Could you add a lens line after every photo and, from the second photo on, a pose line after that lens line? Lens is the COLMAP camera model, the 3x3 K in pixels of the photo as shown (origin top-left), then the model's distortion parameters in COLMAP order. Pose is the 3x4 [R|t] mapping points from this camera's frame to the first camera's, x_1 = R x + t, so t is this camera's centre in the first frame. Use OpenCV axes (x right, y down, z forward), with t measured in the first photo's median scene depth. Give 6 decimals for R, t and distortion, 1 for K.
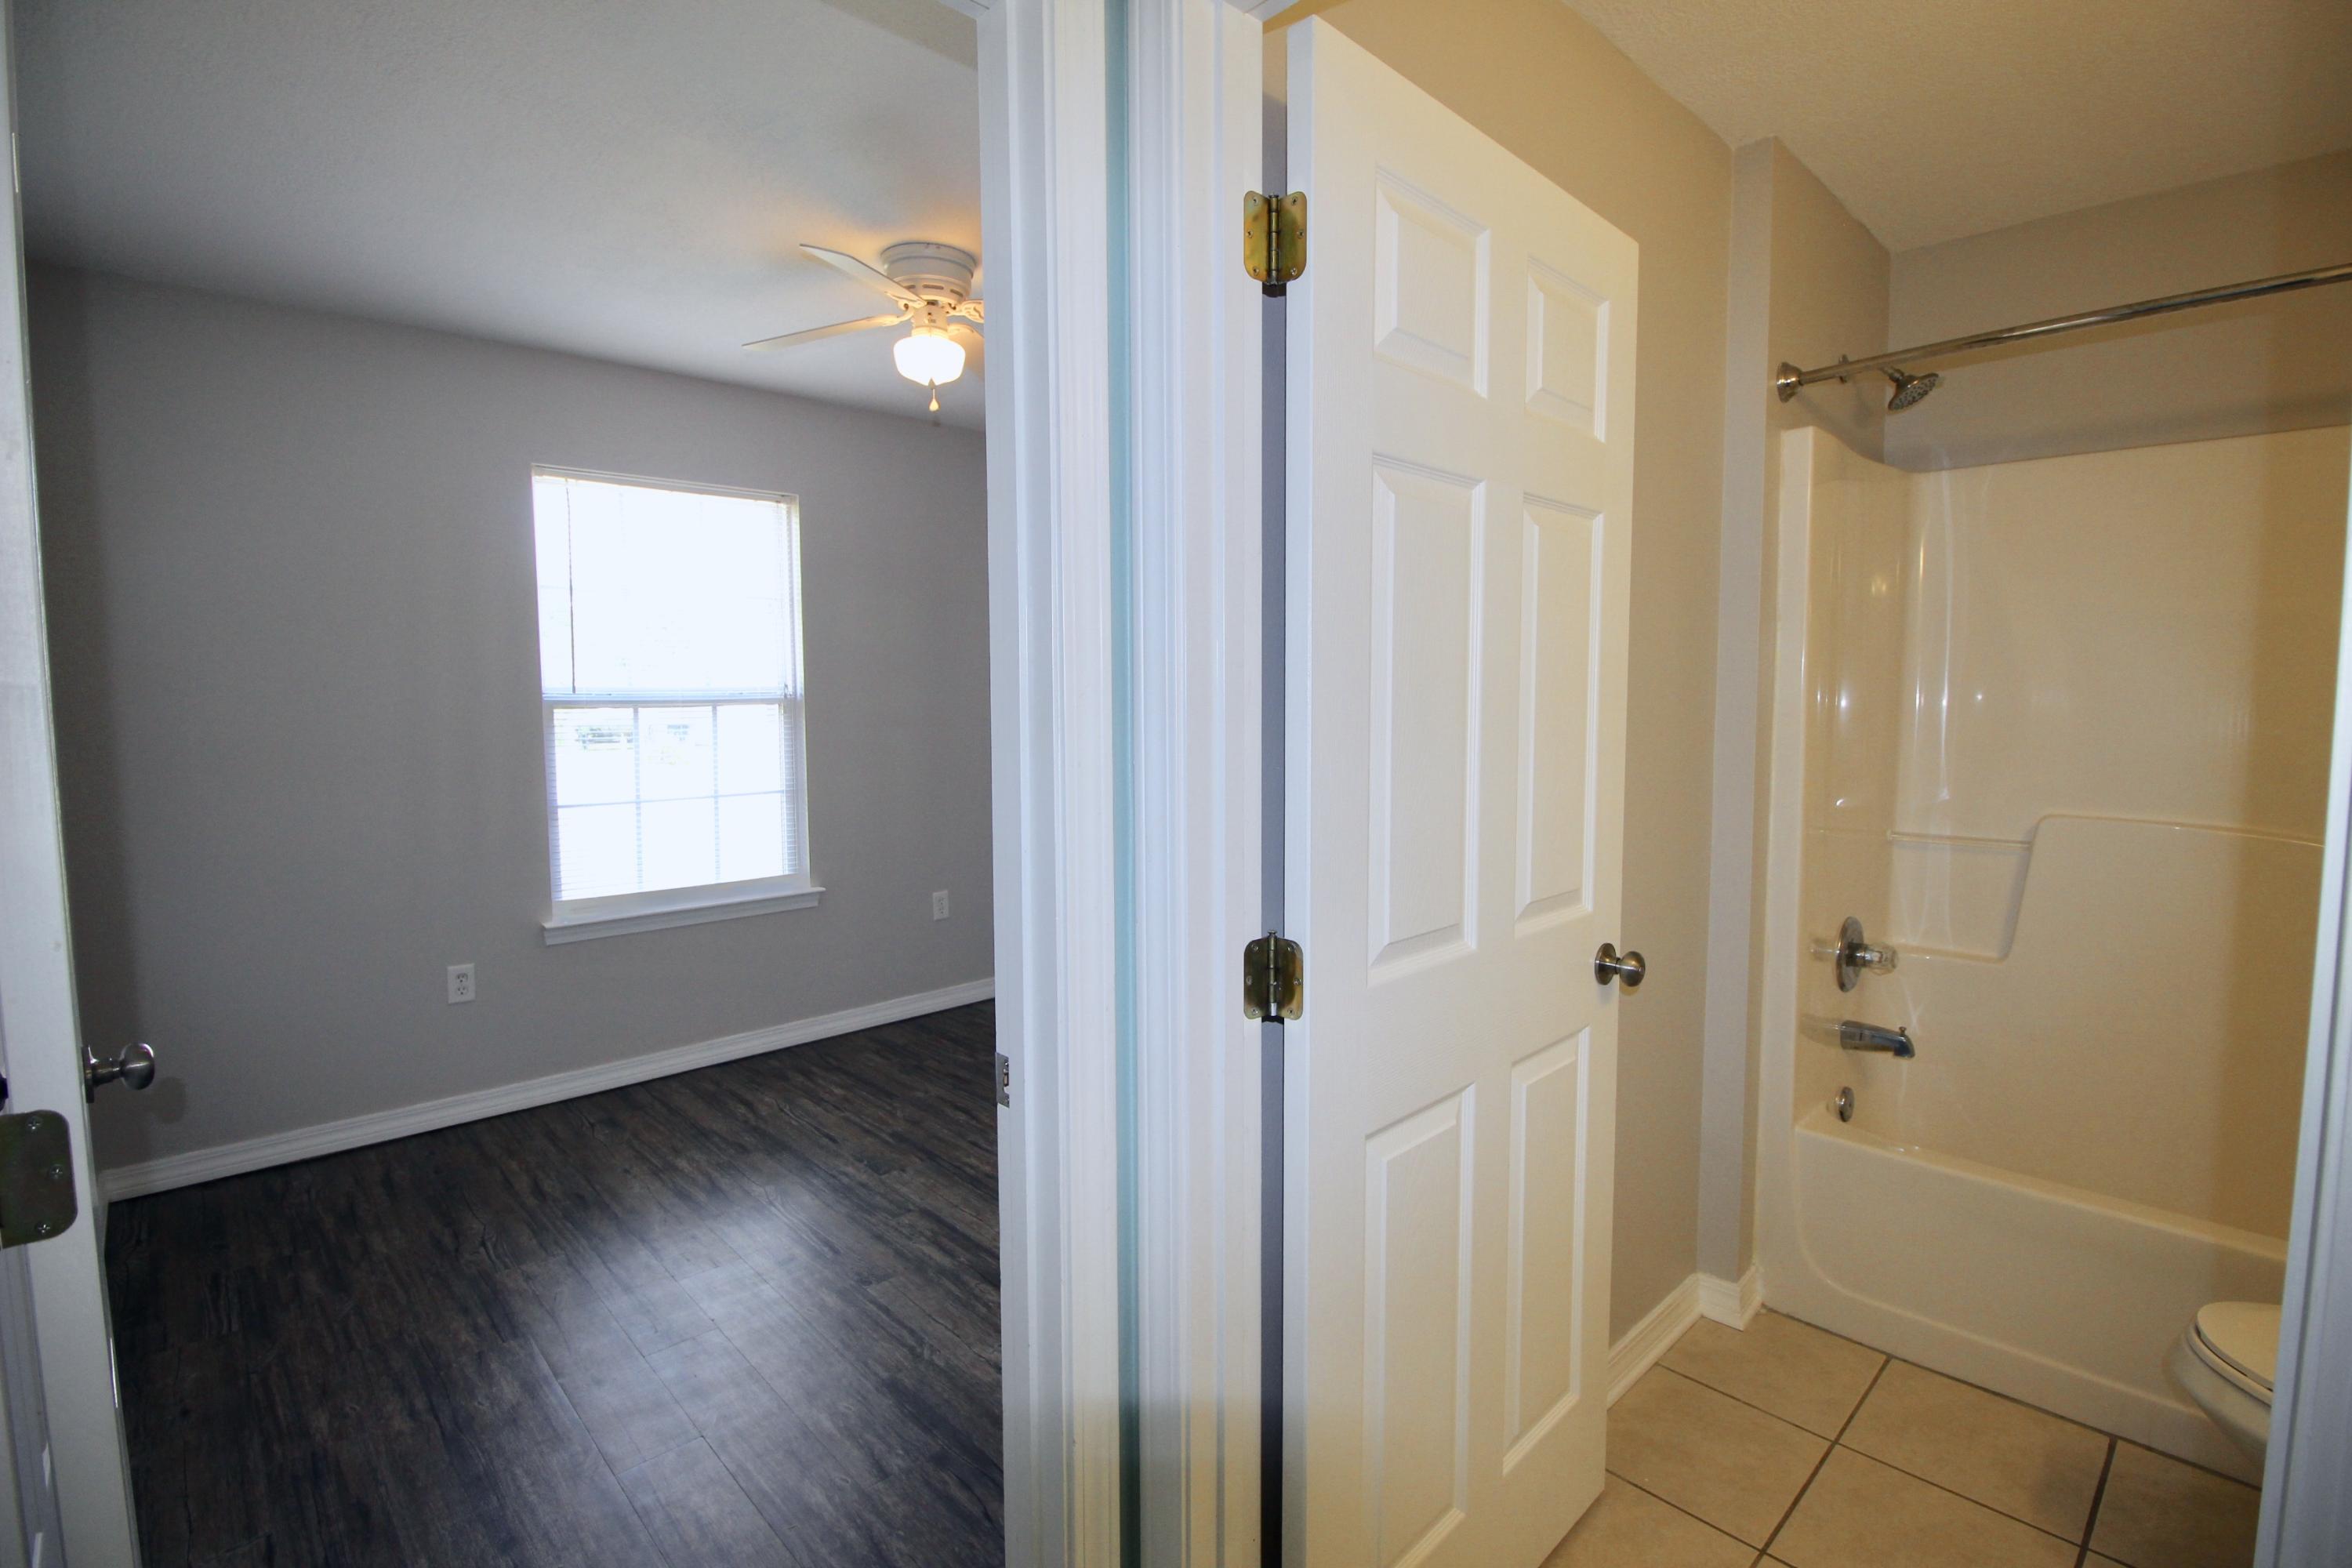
lens RADIAL K [[1089.5, 0, 1182.8], [0, 1089.5, 769.2], [0, 0, 1]] dist [-0.002225, -0.012140]
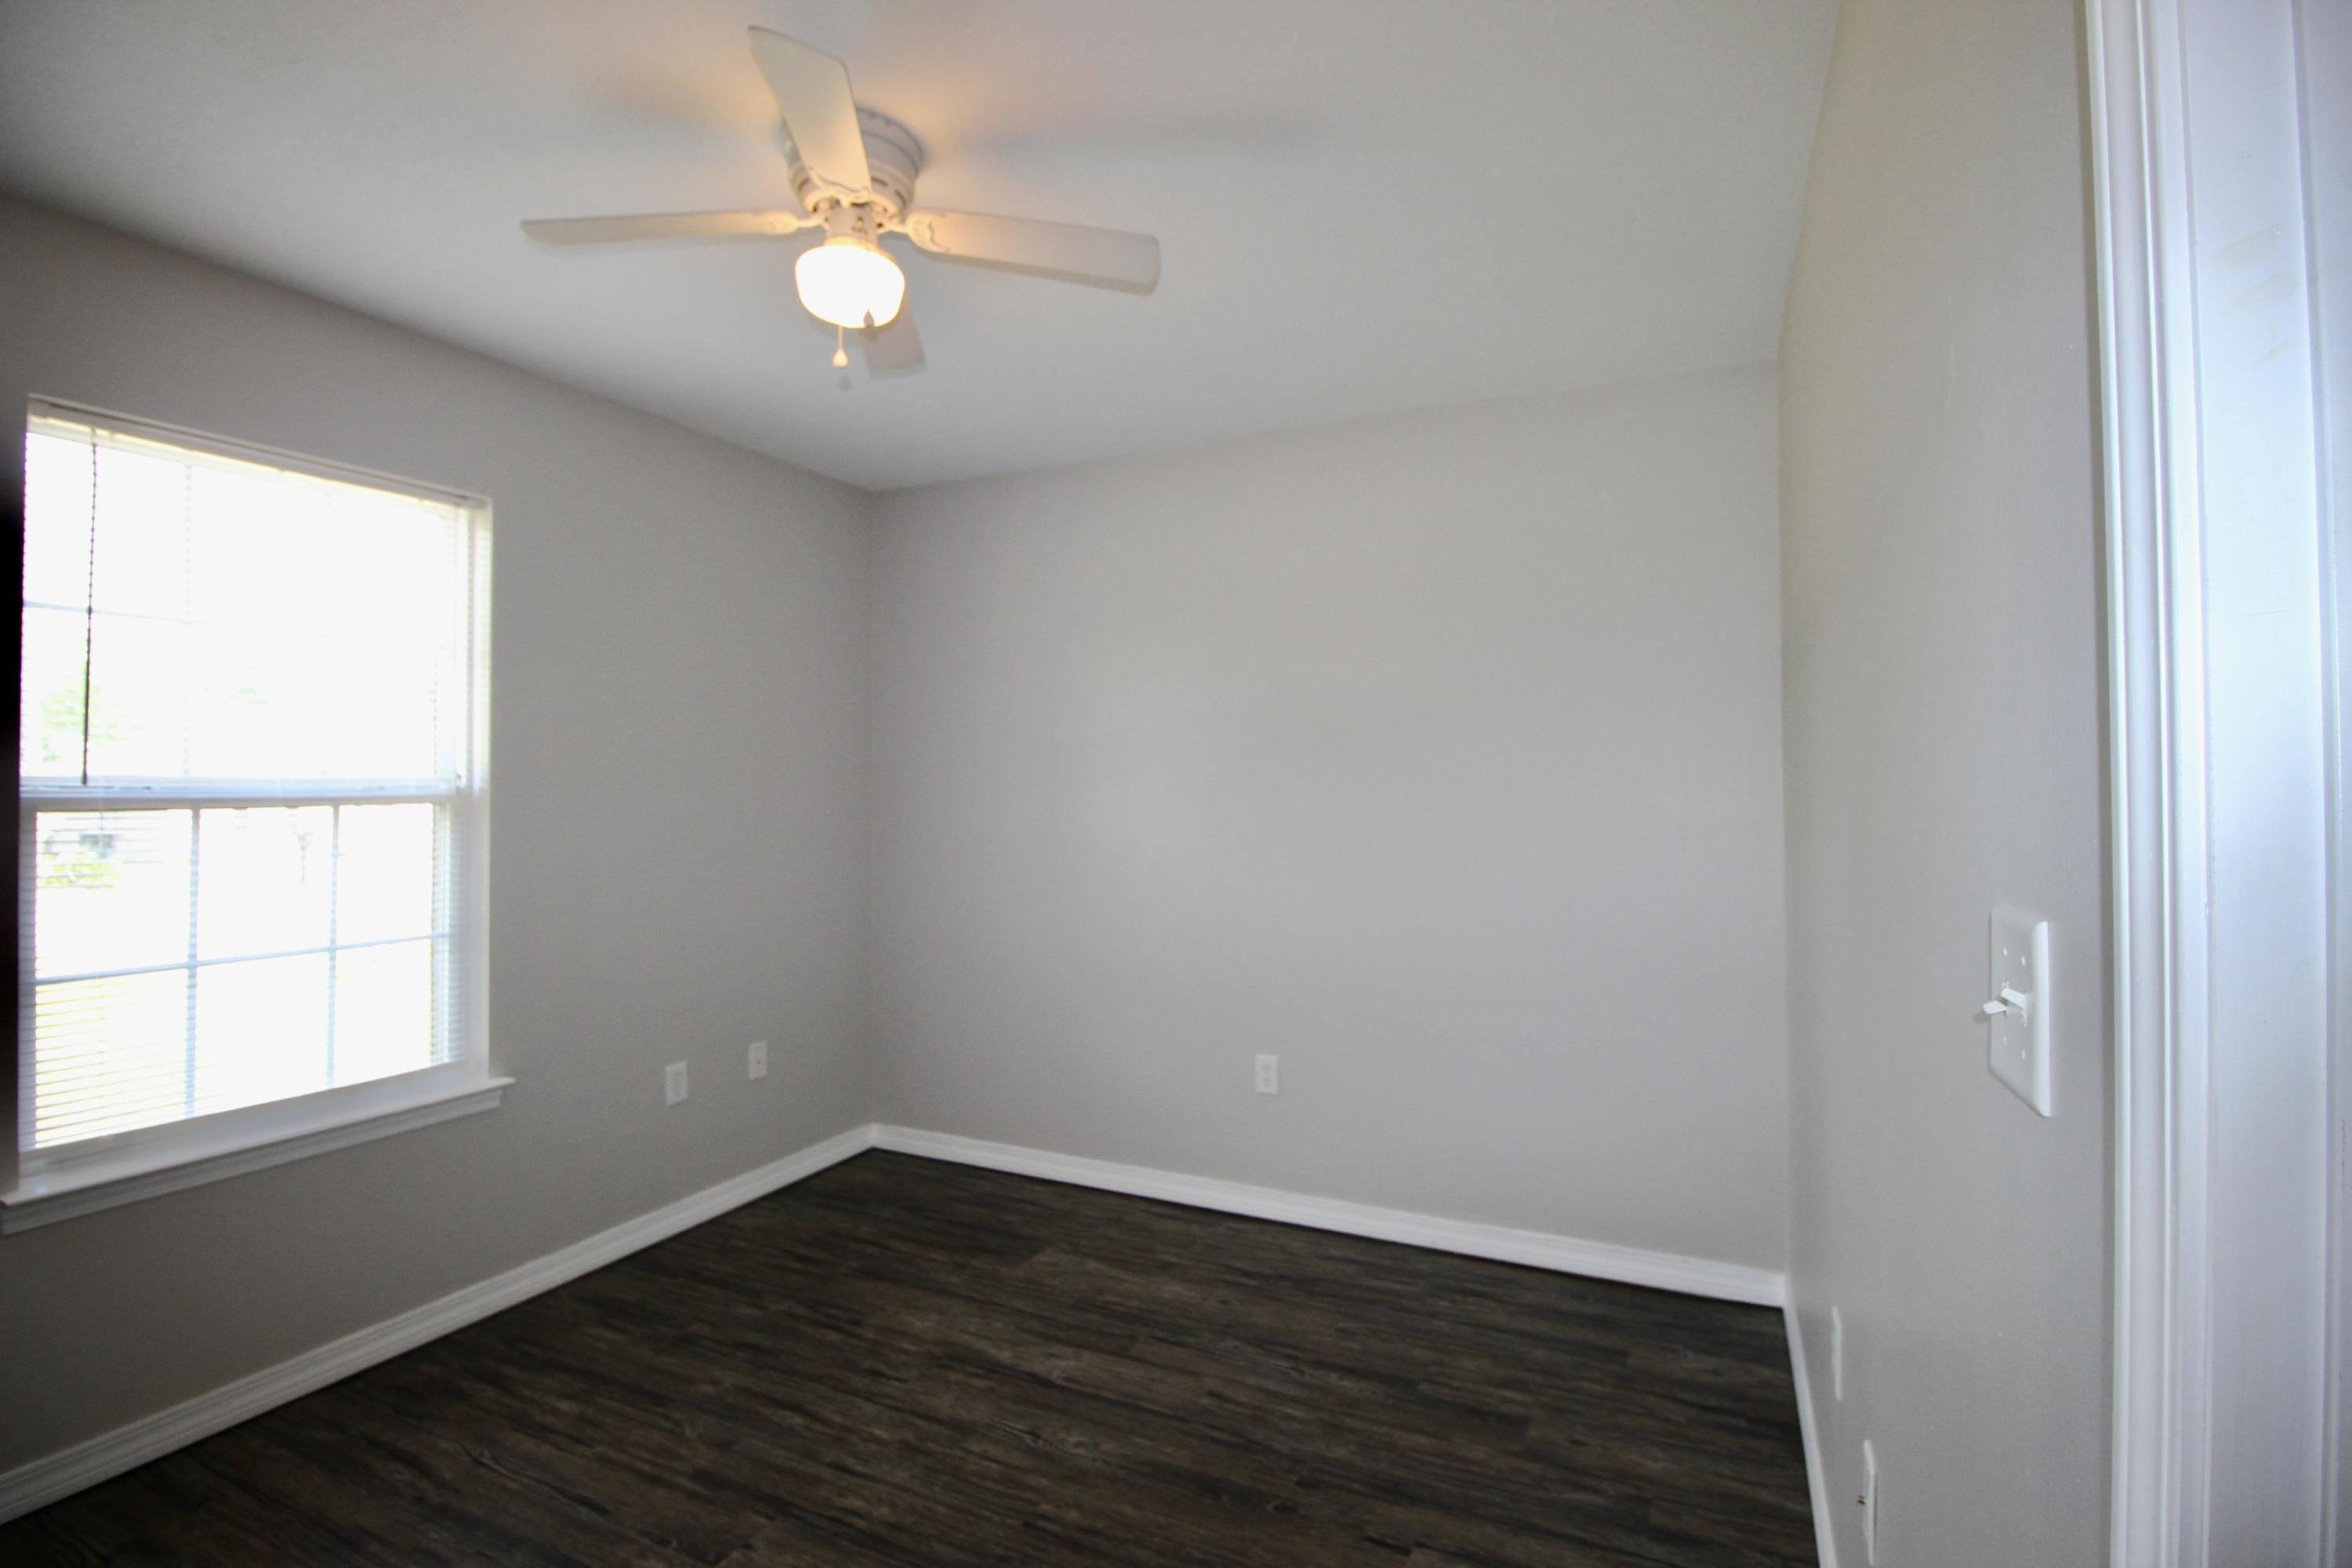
lens RADIAL K [[1089.5, 0, 1182.8], [0, 1089.5, 769.2], [0, 0, 1]] dist [-0.002225, -0.012140]
pose [[0.933848, 0.006737, 0.357606, -0.209642], [0.025858, 0.995935, -0.086287, -0.013059], [-0.356734, 0.089826, 0.929878, 0.247731]]
